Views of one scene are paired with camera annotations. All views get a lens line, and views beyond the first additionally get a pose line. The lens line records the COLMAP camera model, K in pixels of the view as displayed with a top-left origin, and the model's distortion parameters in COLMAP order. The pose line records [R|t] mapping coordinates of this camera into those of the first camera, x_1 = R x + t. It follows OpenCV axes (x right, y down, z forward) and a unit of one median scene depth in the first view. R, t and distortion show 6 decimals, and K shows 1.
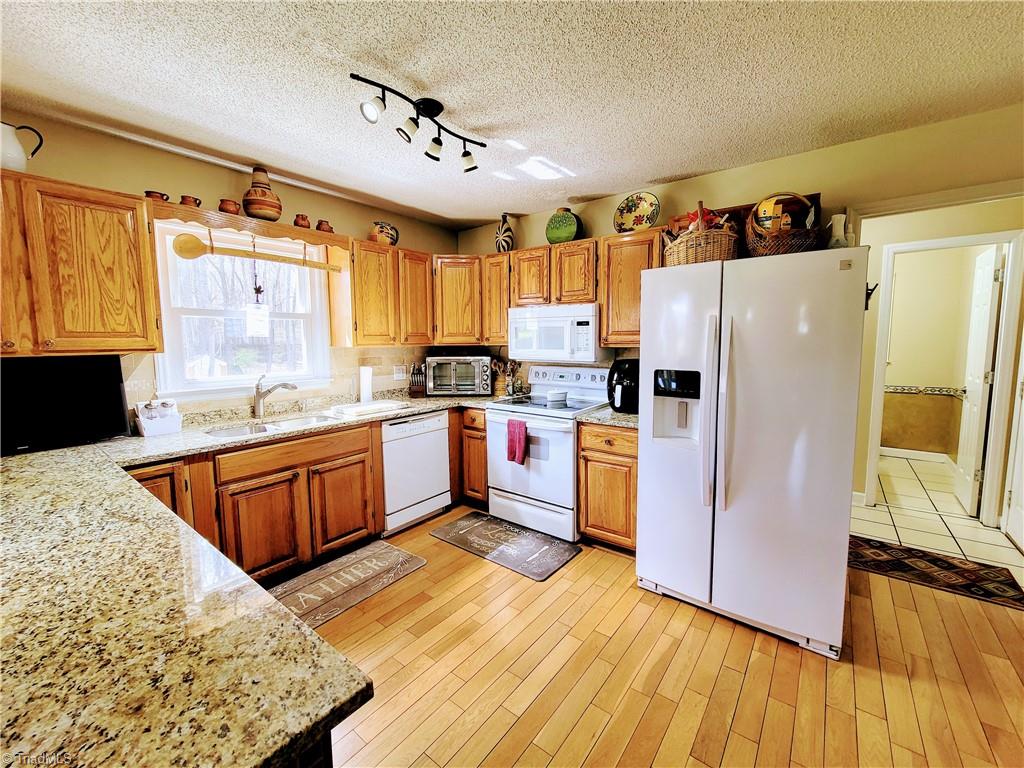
lens RADIAL K [[416.2, 0, 510.7], [0, 416.2, 378.5], [0, 0, 1]] dist [-0.002430, 0.000125]
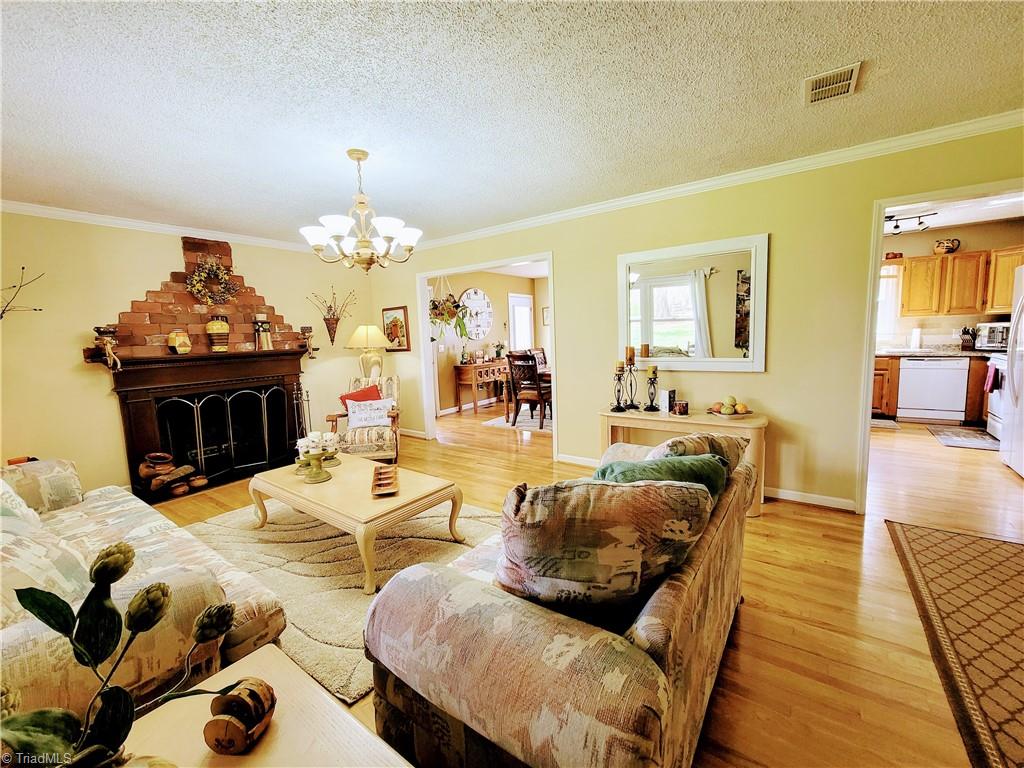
lens RADIAL K [[416.2, 0, 507.9], [0, 416.2, 381.3], [0, 0, 1]] dist [-0.002430, 0.000125]
pose [[0.032732, 0.122596, -0.991917, 1.731110], [-0.056049, 0.991112, 0.120647, 0.098131], [0.997891, 0.051647, 0.039312, -0.966317]]
